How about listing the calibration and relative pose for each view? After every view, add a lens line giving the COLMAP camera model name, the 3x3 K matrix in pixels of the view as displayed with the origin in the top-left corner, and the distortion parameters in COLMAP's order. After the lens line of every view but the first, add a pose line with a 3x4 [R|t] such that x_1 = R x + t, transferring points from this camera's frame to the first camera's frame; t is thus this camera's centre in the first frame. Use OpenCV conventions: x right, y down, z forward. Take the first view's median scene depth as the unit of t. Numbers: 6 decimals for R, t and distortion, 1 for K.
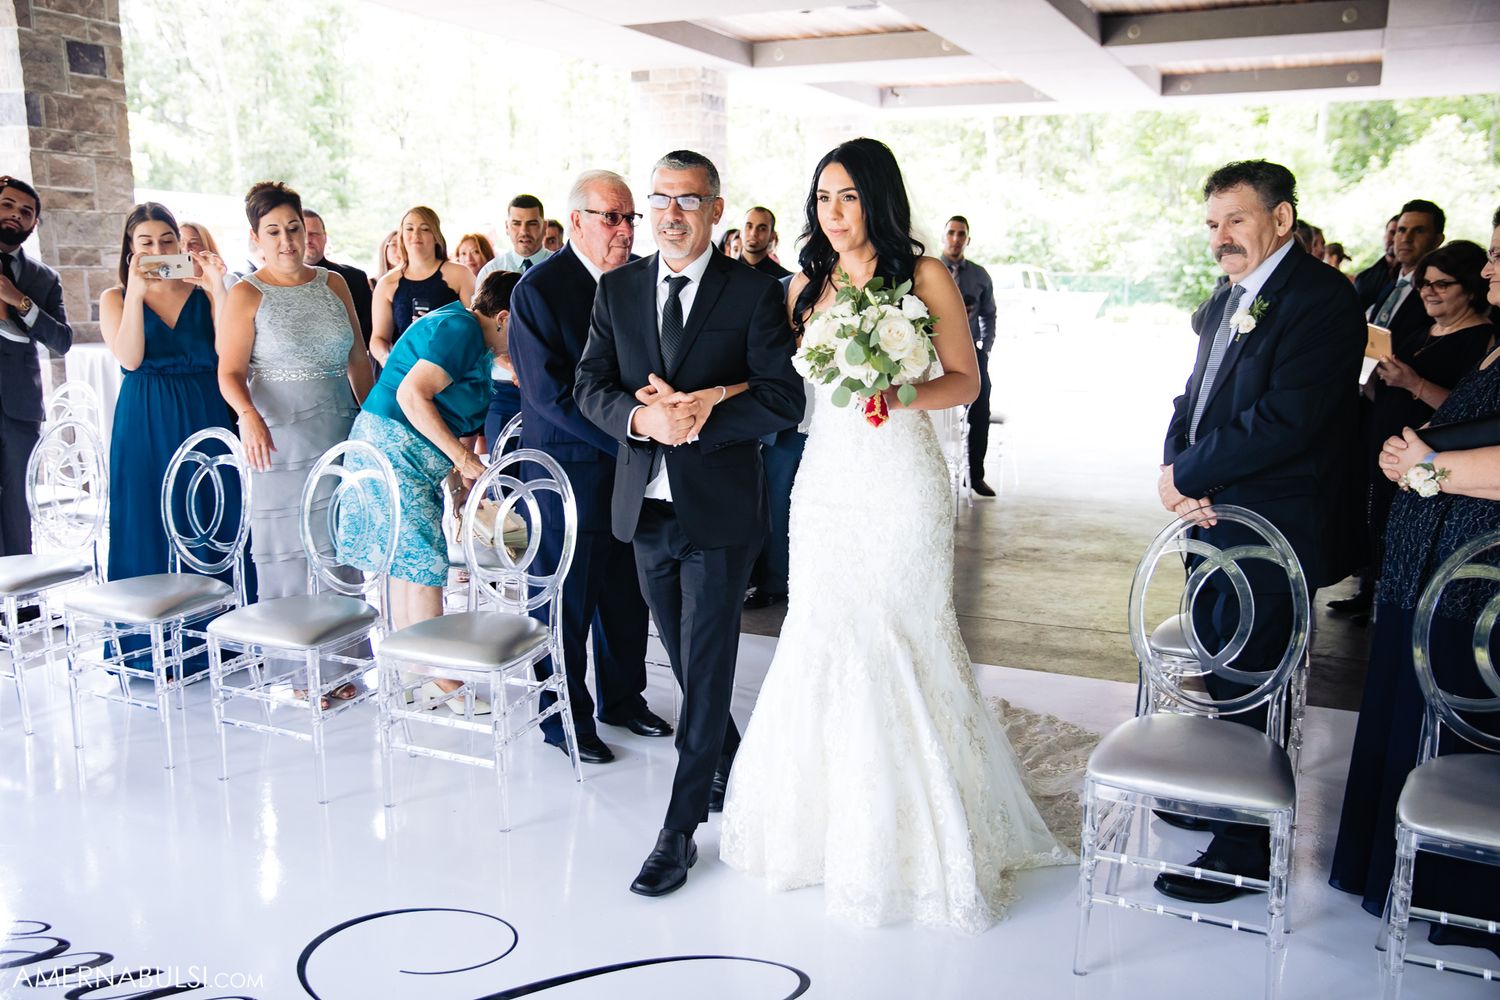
lens RADIAL K [[1335.3, 0, 750.0], [0, 1335.3, 500.0], [0, 0, 1]] dist [-0.034191, 0.053304]
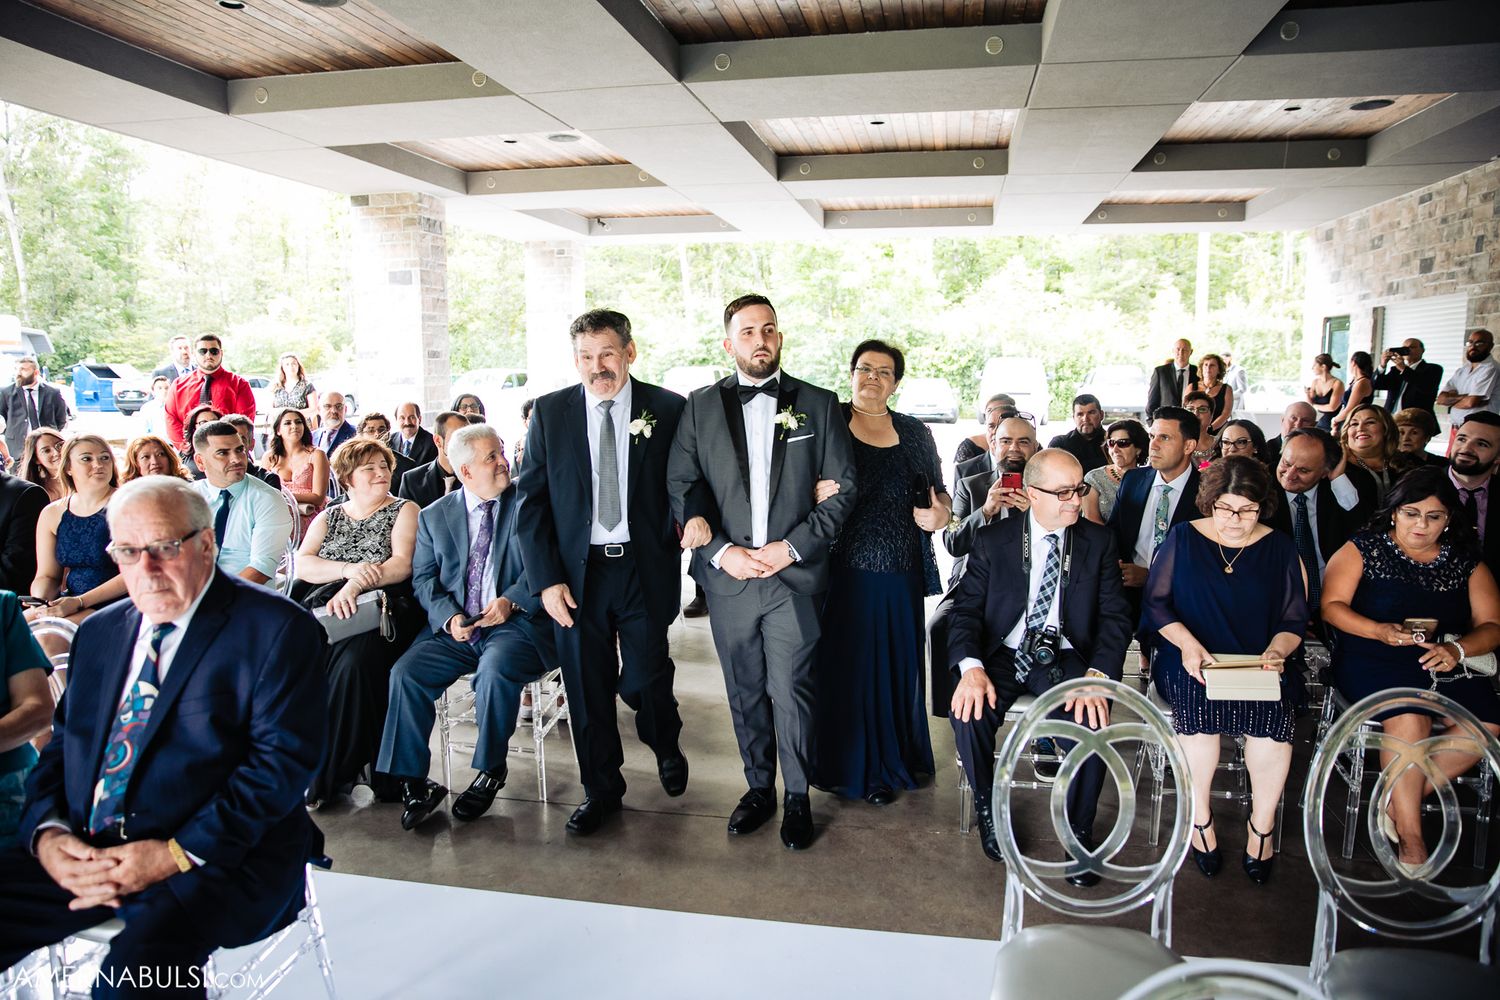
lens RADIAL K [[1023.6, 0, 750.0], [0, 1023.6, 500.0], [0, 0, 1]] dist [-0.130237, 0.093595]
pose [[0.972106, -0.037271, 0.231562, 0.022760], [0.046537, 0.998314, -0.034680, -0.030209], [-0.229879, 0.044489, 0.972202, 0.133833]]
